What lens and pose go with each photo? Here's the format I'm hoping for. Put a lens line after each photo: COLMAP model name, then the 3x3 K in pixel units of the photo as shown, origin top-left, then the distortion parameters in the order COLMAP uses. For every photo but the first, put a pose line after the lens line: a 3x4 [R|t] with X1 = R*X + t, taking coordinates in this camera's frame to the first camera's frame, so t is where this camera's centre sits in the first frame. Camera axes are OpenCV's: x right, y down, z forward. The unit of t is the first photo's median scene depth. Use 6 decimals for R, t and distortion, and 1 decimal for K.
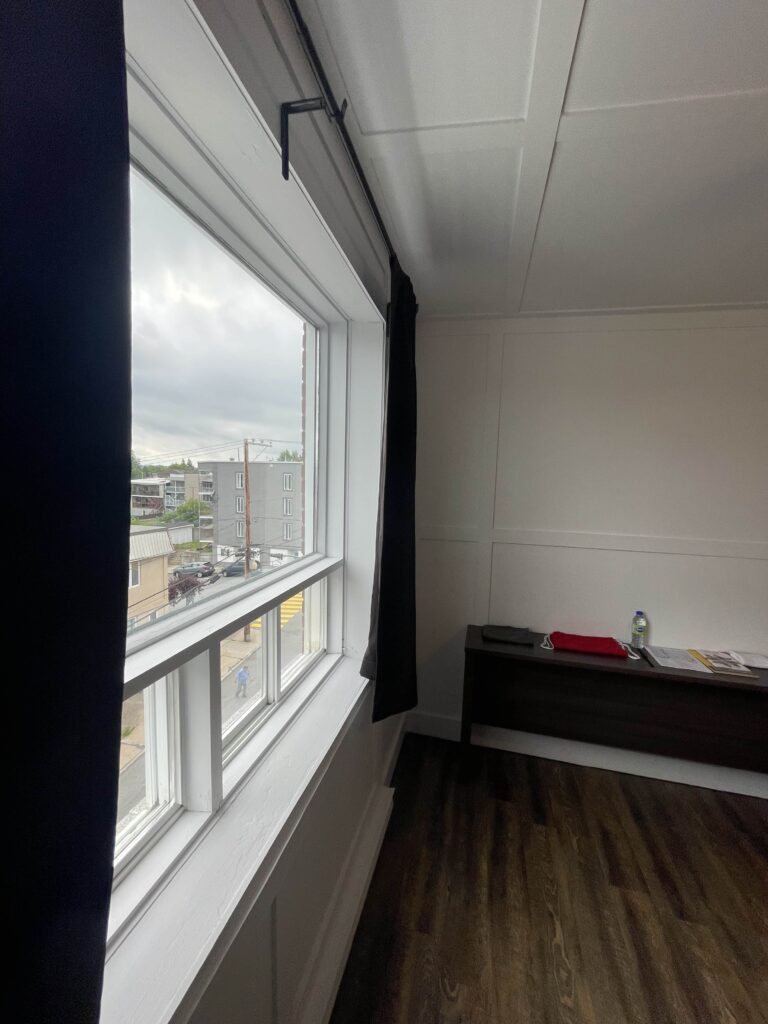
lens RADIAL K [[414.9, 0, 388.3], [0, 414.9, 512.3], [0, 0, 1]] dist [0.002524, -0.000743]
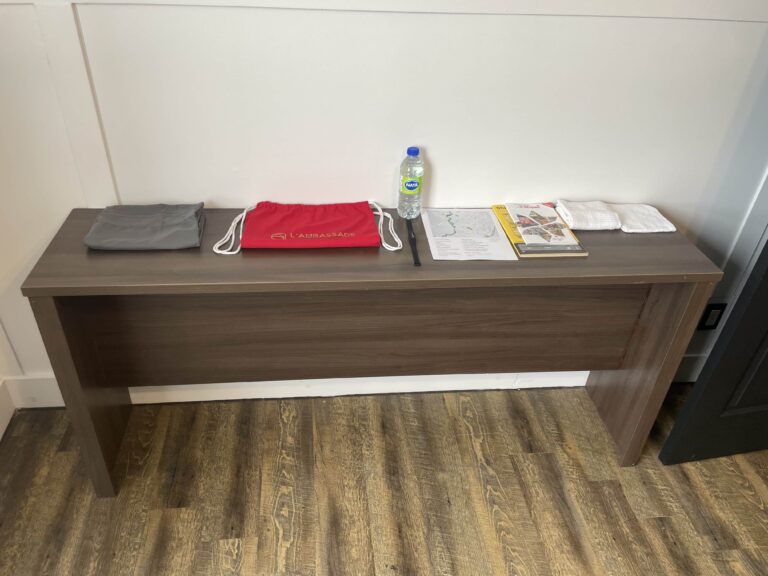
lens RADIAL K [[586.2, 0, 381.6], [0, 586.2, 284.3], [0, 0, 1]] dist [0.027761, -0.000800]
pose [[0.939578, -0.188519, 0.285753, 0.365705], [0.009998, 0.849469, 0.527544, 0.010244], [-0.342190, -0.492812, 0.800026, 0.407067]]
